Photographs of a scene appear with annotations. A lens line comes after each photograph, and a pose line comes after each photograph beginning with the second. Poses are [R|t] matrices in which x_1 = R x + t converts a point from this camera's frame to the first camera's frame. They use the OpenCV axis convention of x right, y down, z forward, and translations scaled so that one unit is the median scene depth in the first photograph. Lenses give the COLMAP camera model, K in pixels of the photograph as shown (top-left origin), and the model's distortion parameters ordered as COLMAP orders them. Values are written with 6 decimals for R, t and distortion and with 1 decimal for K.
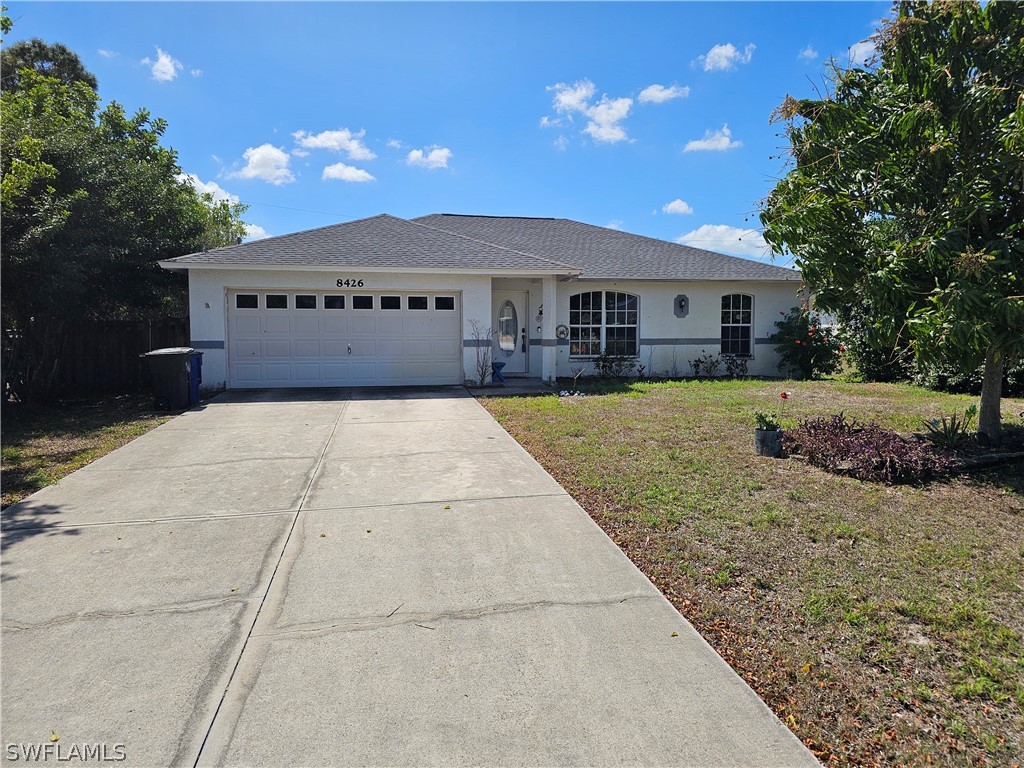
lens RADIAL K [[691.5, 0, 510.7], [0, 691.5, 377.5], [0, 0, 1]] dist [0.072508, 0.003026]
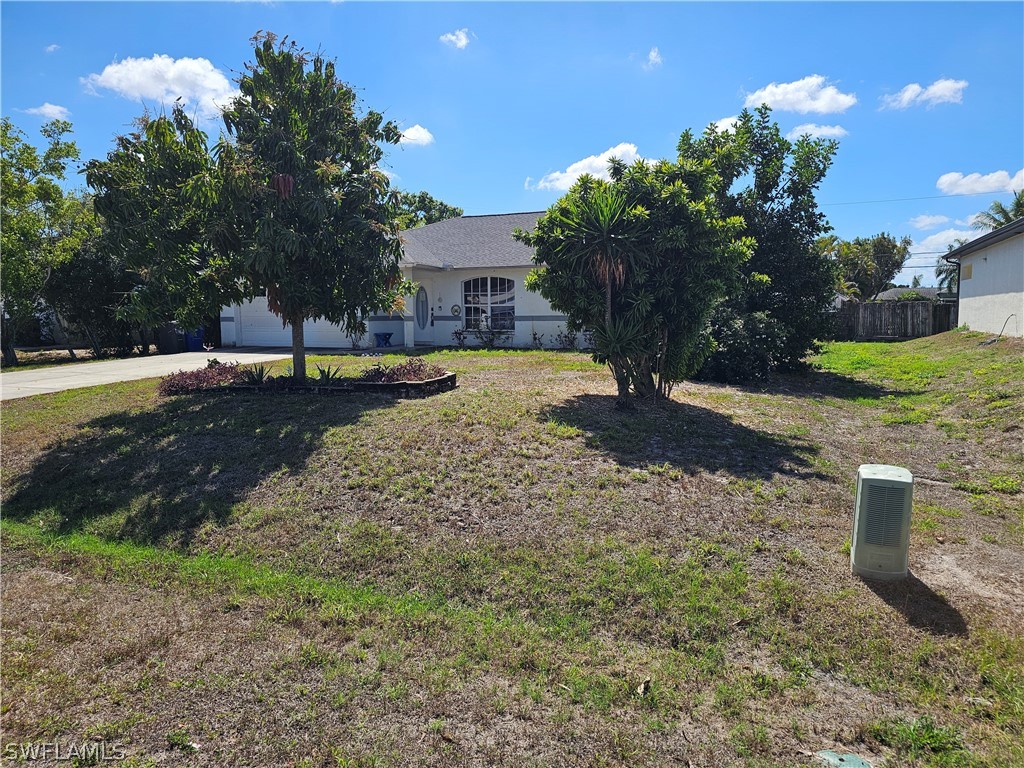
lens RADIAL K [[691.5, 0, 507.5], [0, 691.5, 390.0], [0, 0, 1]] dist [0.072508, 0.003026]
pose [[0.787402, 0.065615, -0.612938, 0.929860], [-0.030616, 0.997254, 0.067425, -0.008500], [0.615679, -0.034325, 0.787249, 0.051203]]
